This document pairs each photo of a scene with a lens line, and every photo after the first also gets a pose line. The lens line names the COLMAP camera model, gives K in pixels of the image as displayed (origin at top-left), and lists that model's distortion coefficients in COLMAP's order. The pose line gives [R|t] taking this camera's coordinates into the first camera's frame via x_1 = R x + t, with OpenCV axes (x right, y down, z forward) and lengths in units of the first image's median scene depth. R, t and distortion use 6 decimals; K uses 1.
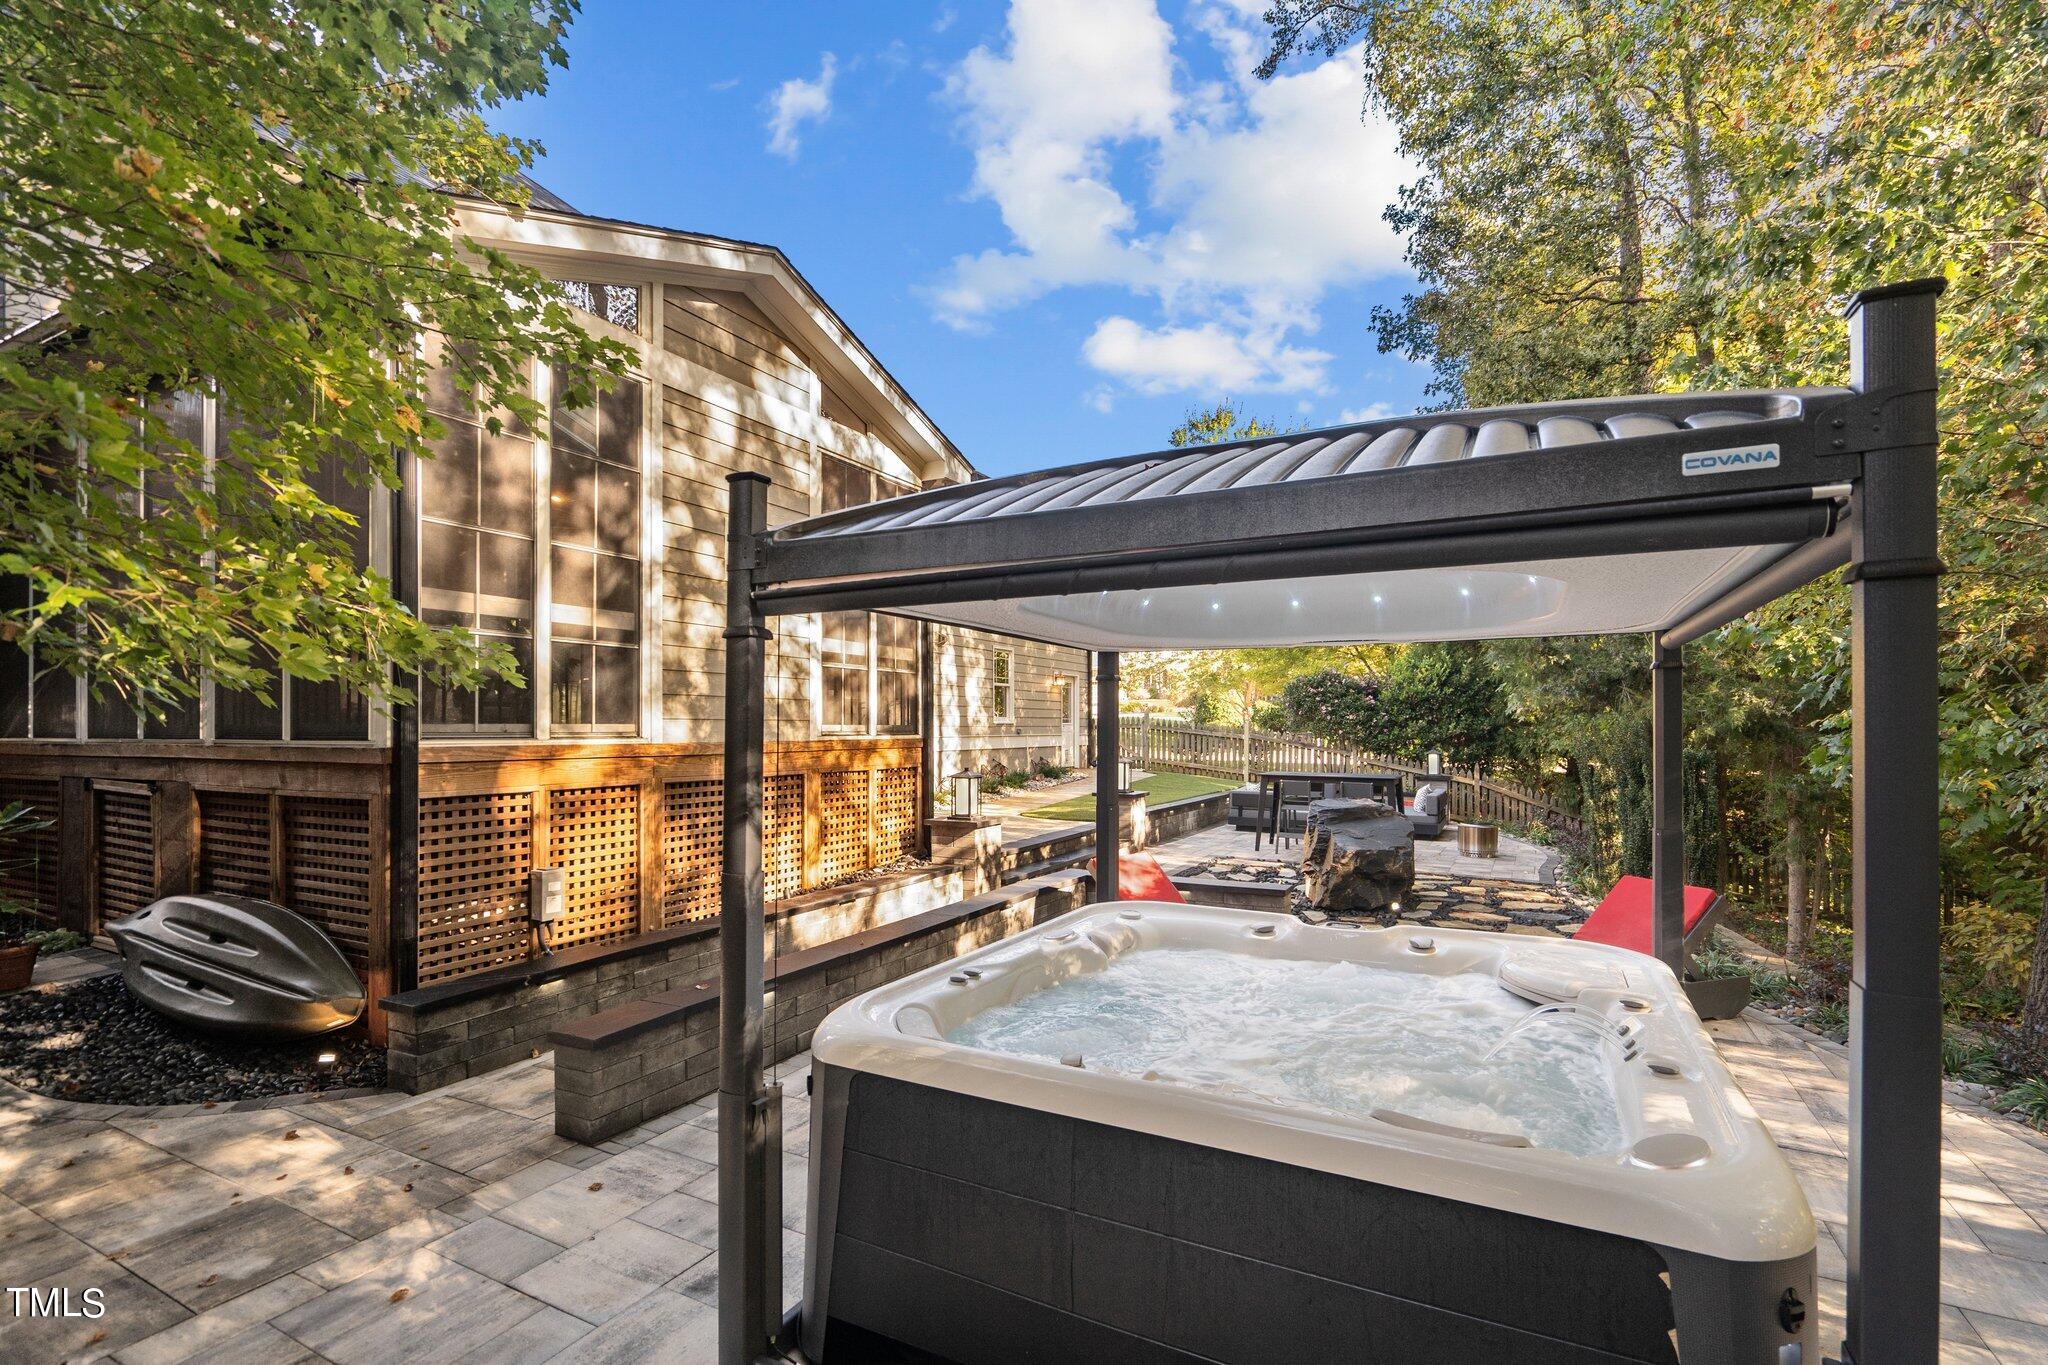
lens RADIAL K [[942.4, 0, 1035.0], [0, 942.4, 727.6], [0, 0, 1]] dist [-0.000620, 0.000371]
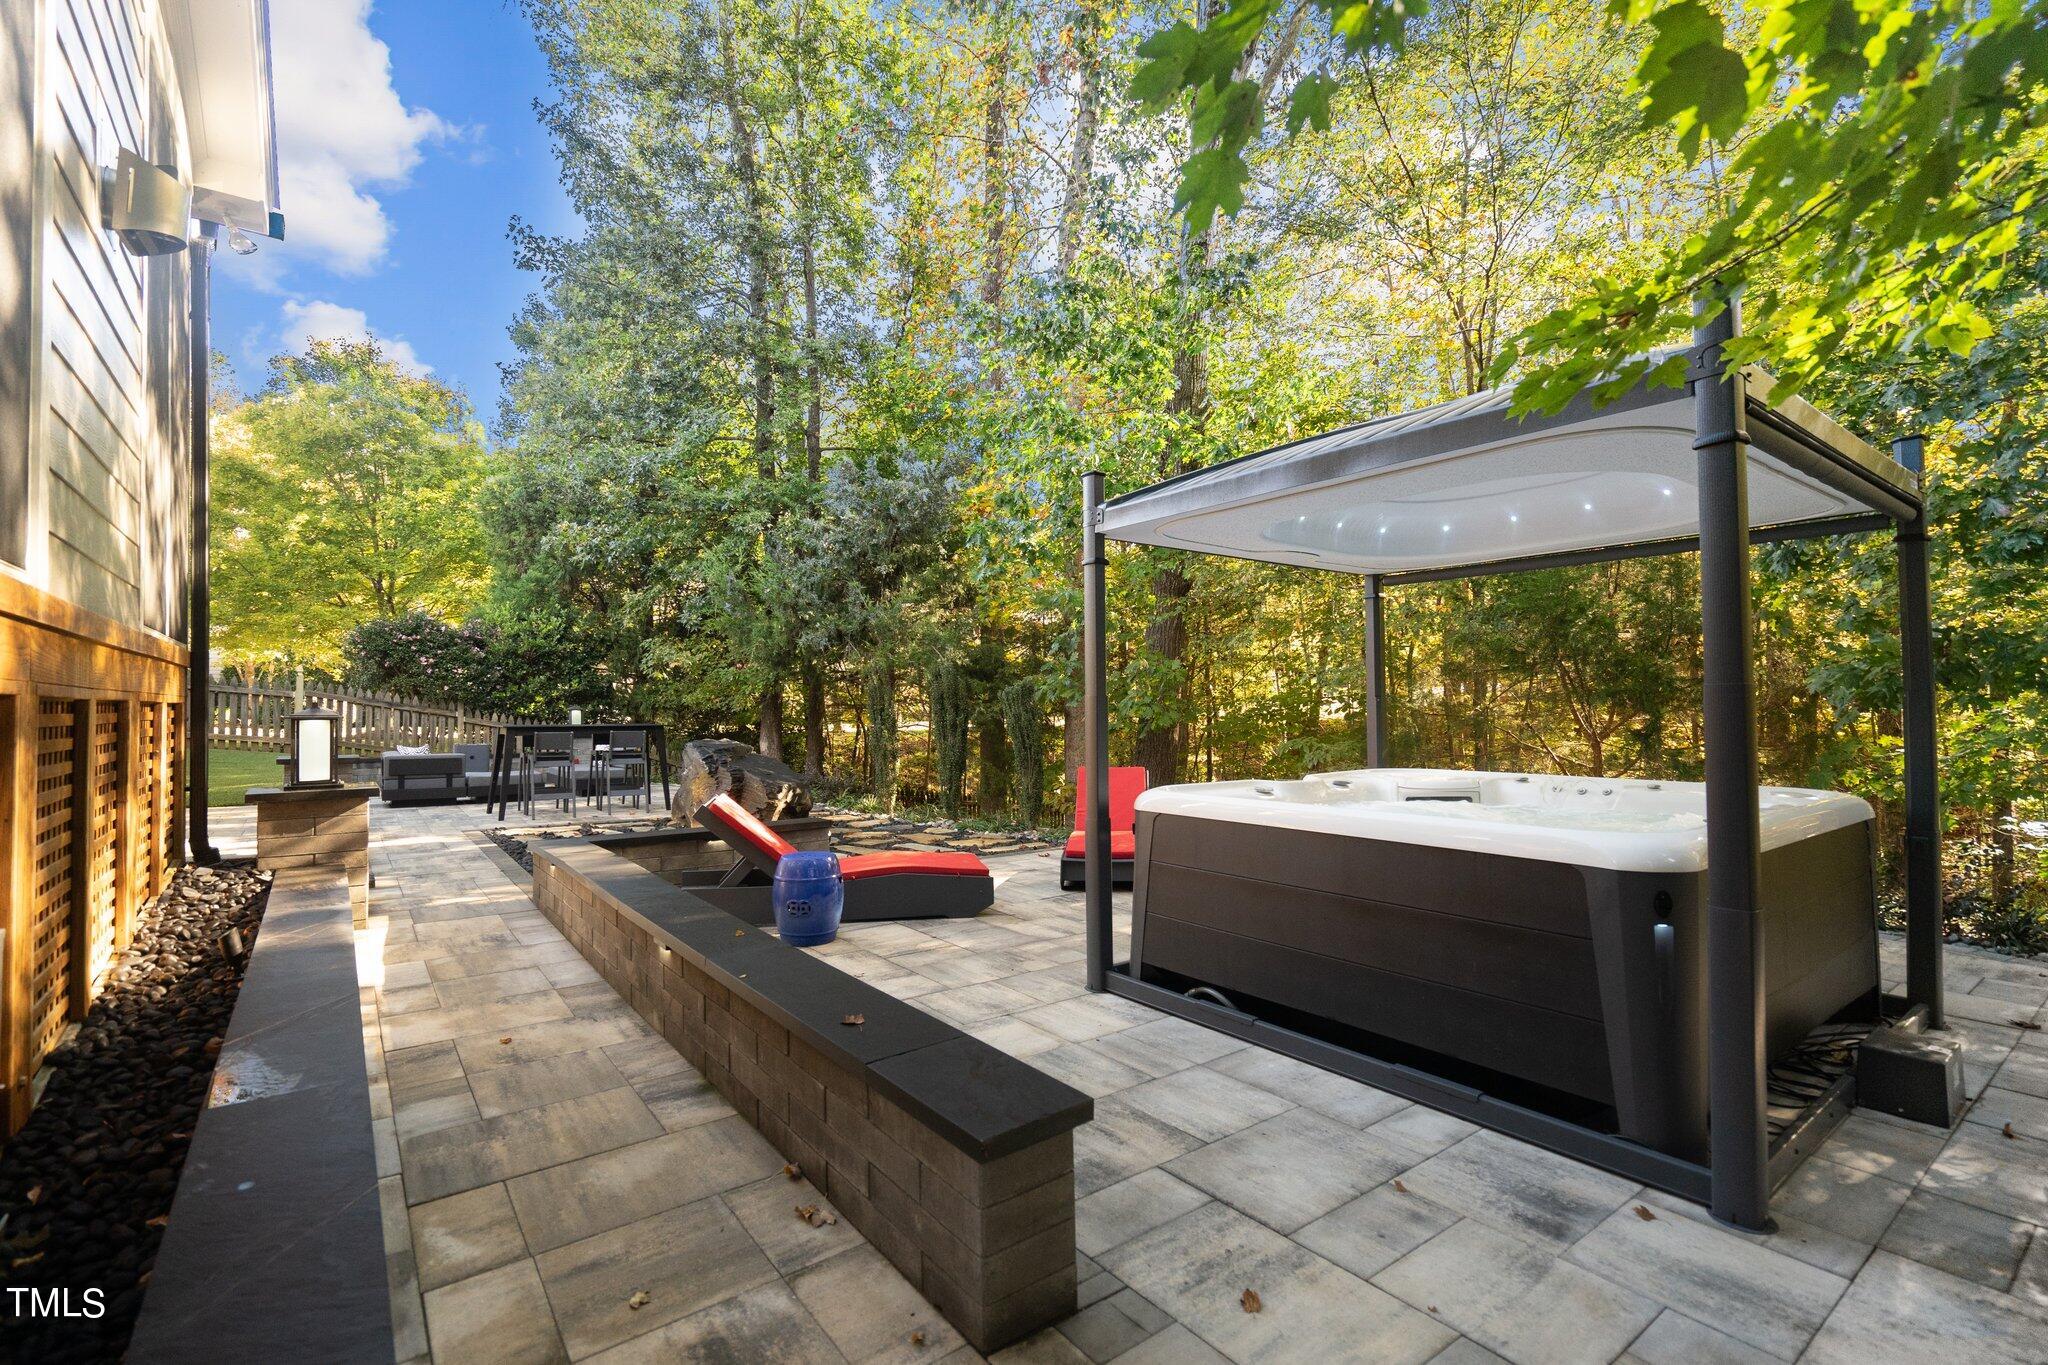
lens RADIAL K [[926.1, 0, 1027.2], [0, 926.1, 683.7], [0, 0, 1]] dist [0.000404, 0.001341]
pose [[0.426465, 0.018950, 0.904305, -0.403140], [0.006203, 0.999696, -0.023874, 0.045872], [-0.904483, 0.015790, 0.426218, 0.337881]]
